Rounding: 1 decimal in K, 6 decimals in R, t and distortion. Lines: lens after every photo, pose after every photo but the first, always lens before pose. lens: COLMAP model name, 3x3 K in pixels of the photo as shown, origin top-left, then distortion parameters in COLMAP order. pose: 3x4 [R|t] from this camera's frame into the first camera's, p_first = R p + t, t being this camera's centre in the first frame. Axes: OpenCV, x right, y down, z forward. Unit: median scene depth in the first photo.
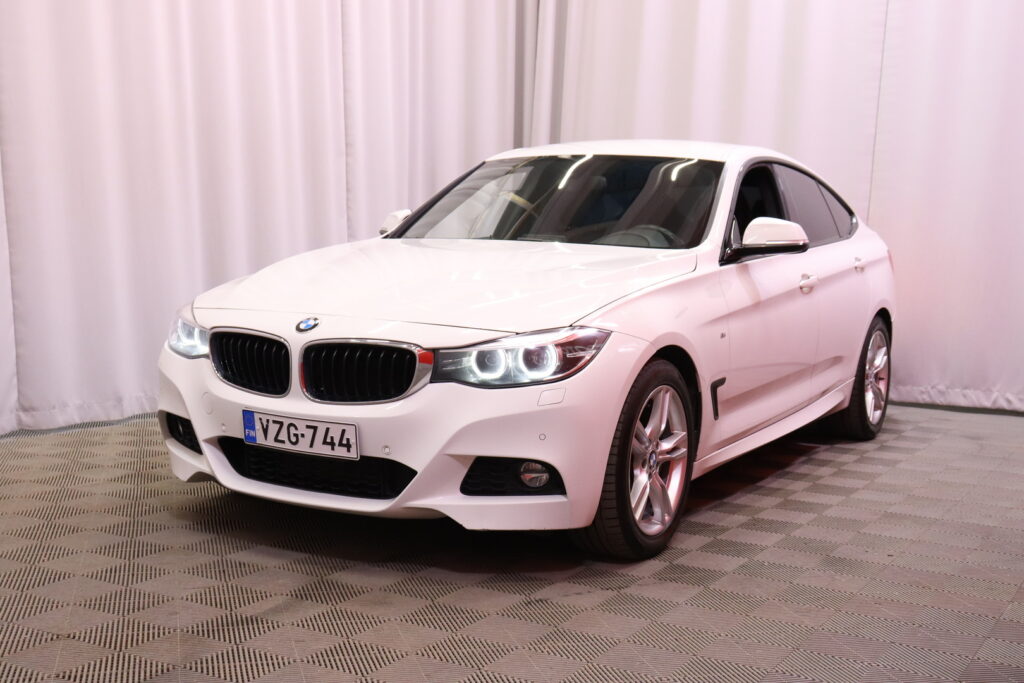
lens RADIAL K [[1341.0, 0, 507.3], [0, 1341.0, 340.8], [0, 0, 1]] dist [-0.029074, 0.000000]
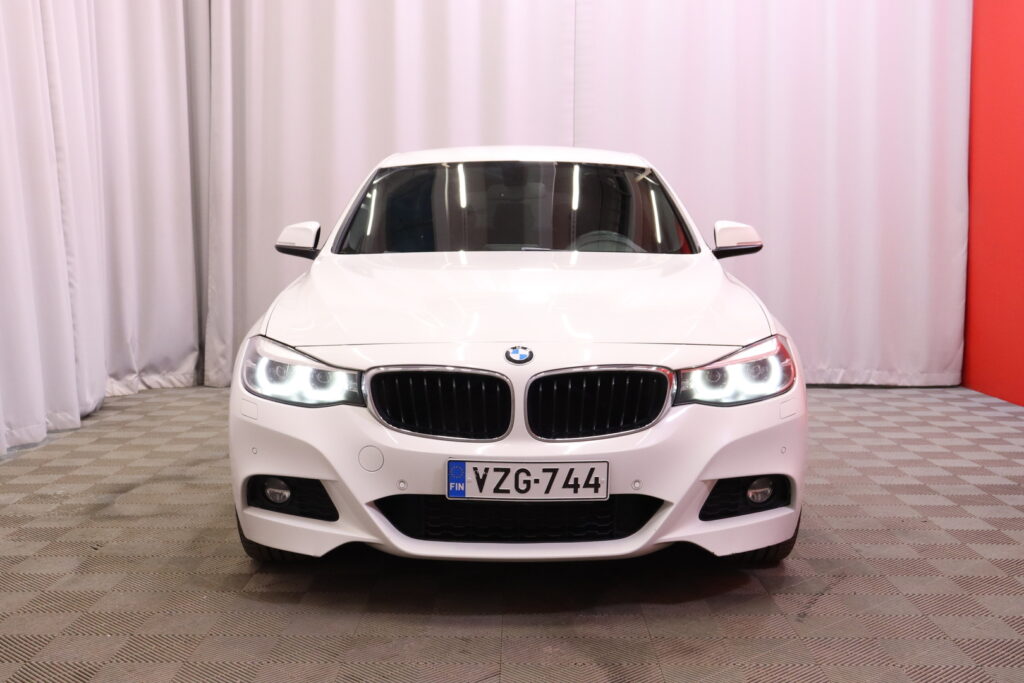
lens RADIAL K [[1258.5, 0, 520.3], [0, 1258.5, 342.0], [0, 0, 1]] dist [-0.034853, 0.000000]
pose [[0.859406, -0.072953, 0.506063, -0.572091], [0.069761, 0.997243, 0.025292, -0.041798], [-0.506513, 0.013568, 0.862126, 0.293751]]
